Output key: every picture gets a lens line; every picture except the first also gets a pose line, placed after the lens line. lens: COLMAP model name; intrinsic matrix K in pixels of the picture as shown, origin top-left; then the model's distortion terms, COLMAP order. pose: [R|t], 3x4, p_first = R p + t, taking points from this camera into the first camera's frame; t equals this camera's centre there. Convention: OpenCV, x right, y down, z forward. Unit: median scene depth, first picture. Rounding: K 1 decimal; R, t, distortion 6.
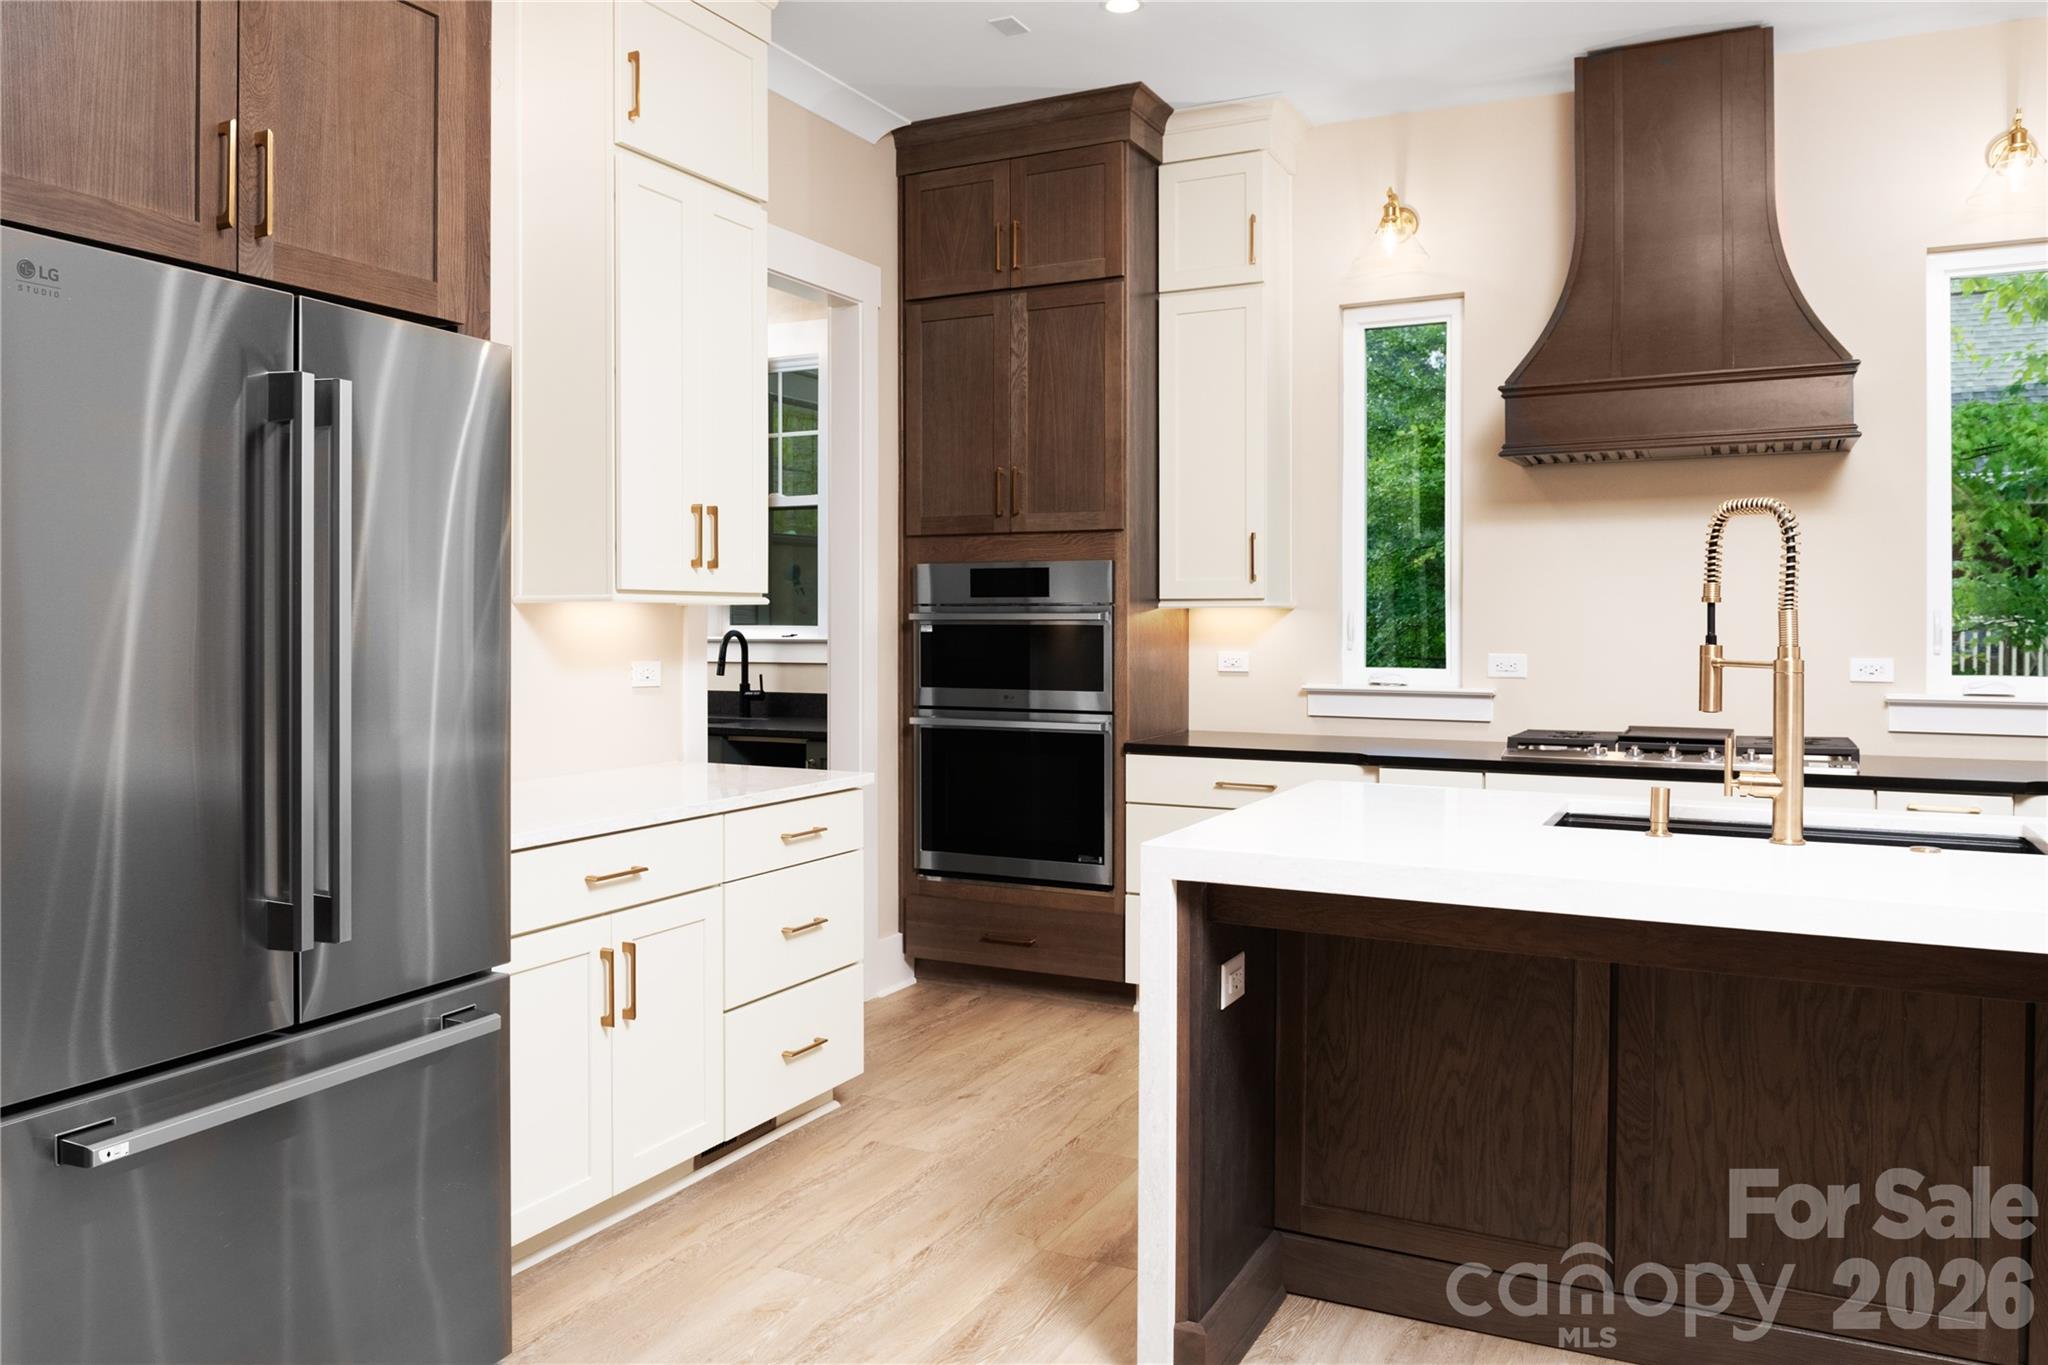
lens RADIAL K [[1432.0, 0, 1020.1], [0, 1432.0, 618.5], [0, 0, 1]] dist [0.002938, -0.026470]
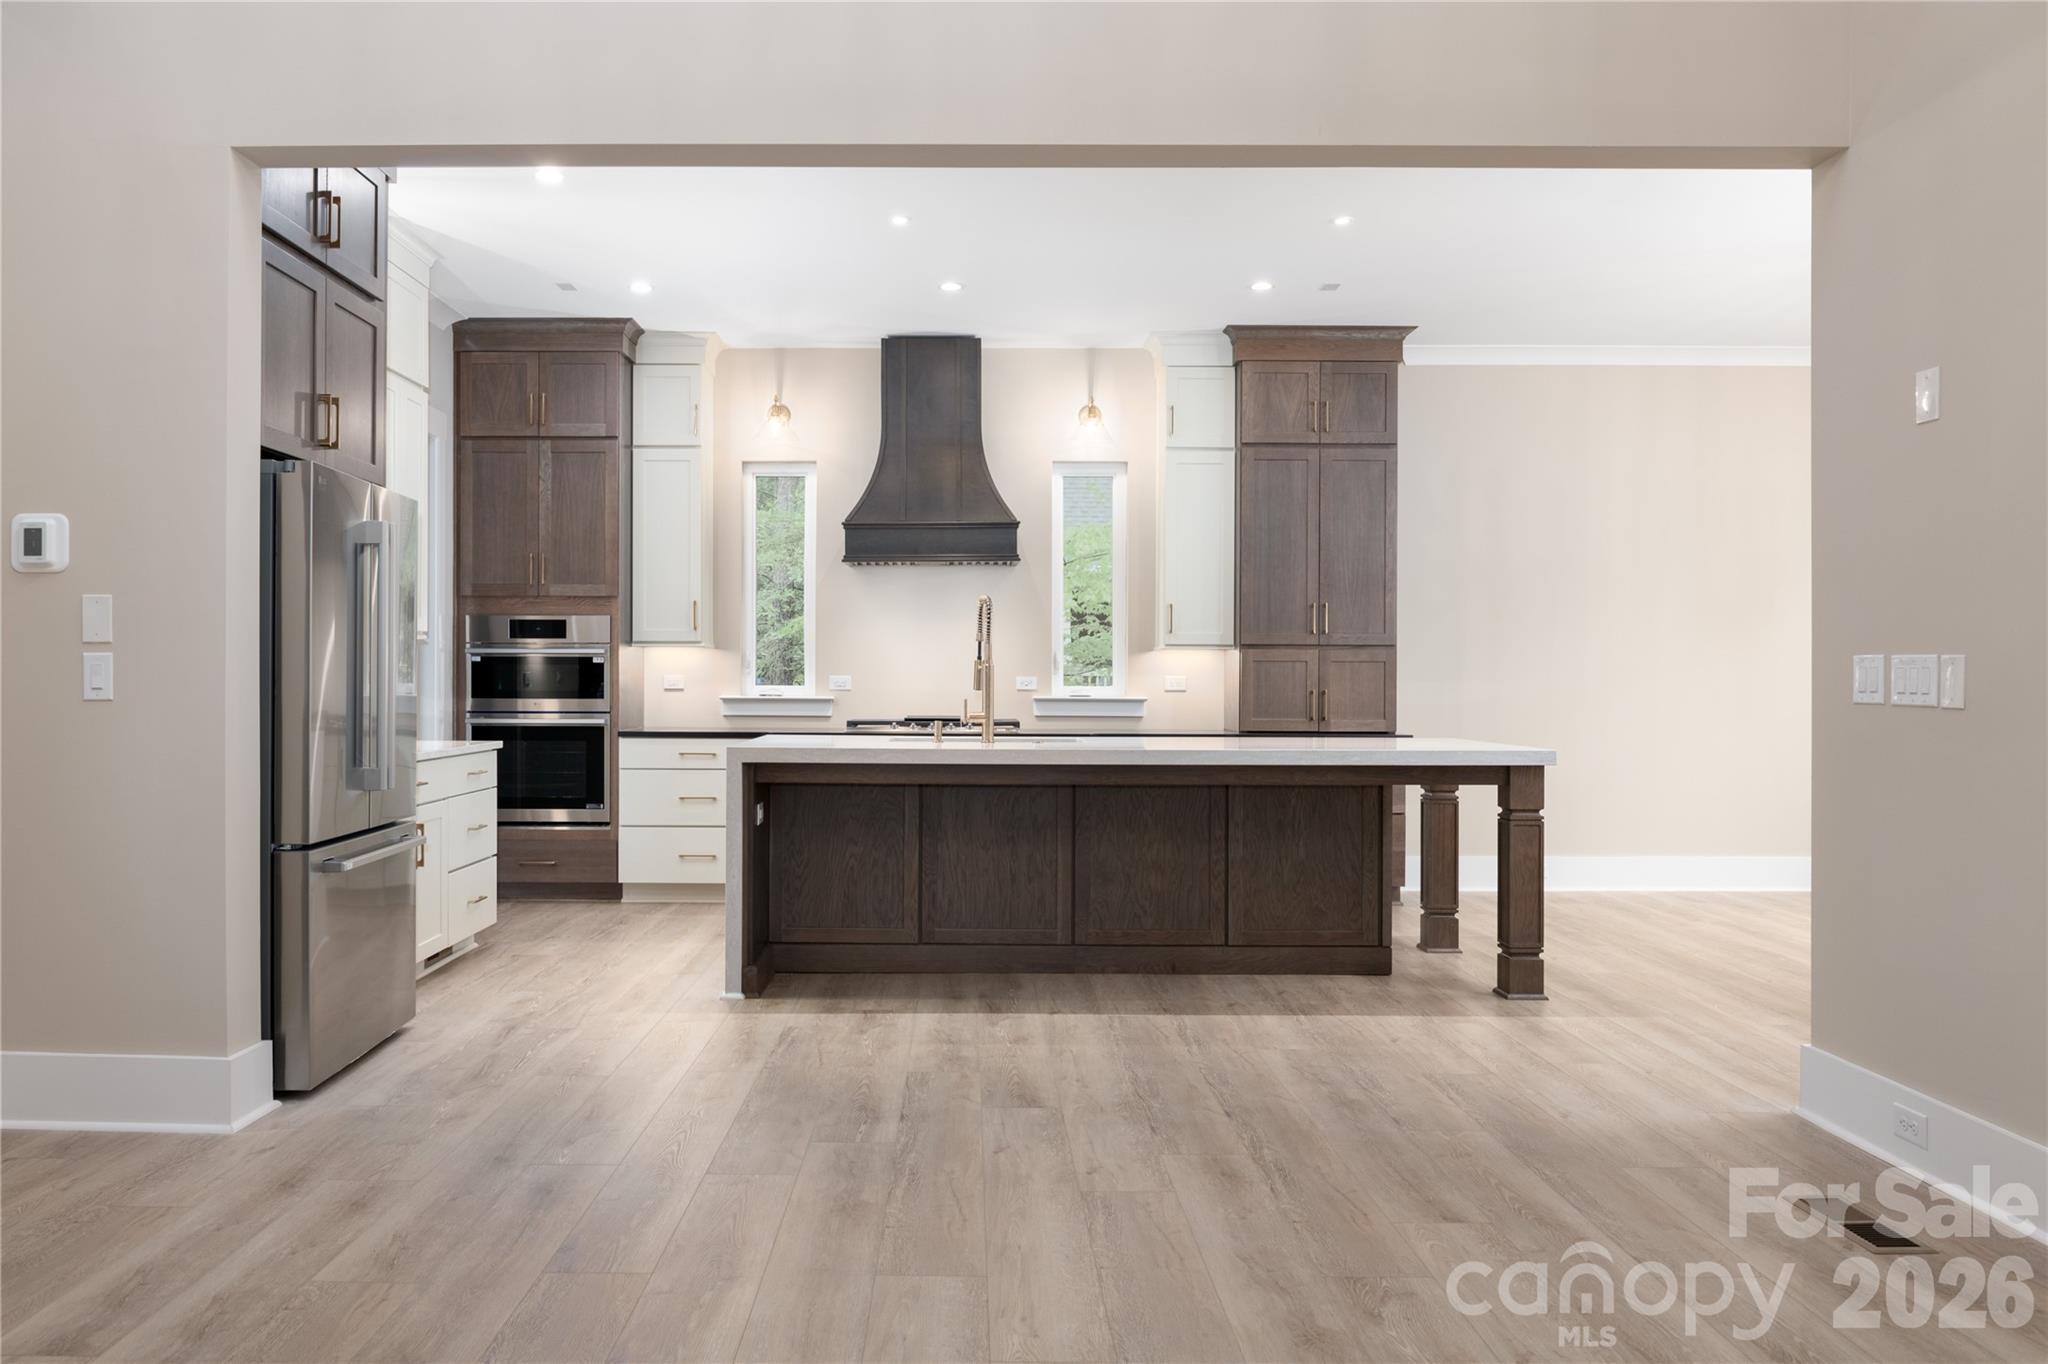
lens RADIAL K [[1524.9, 0, 1024.0], [0, 1524.9, 682.0], [0, 0, 1]] dist [-0.002387, -0.008380]
pose [[0.866979, 0.001032, 0.498343, -0.375881], [-0.001713, 0.999998, 0.000911, 0.030122], [-0.498341, -0.001644, 0.866979, -0.683567]]
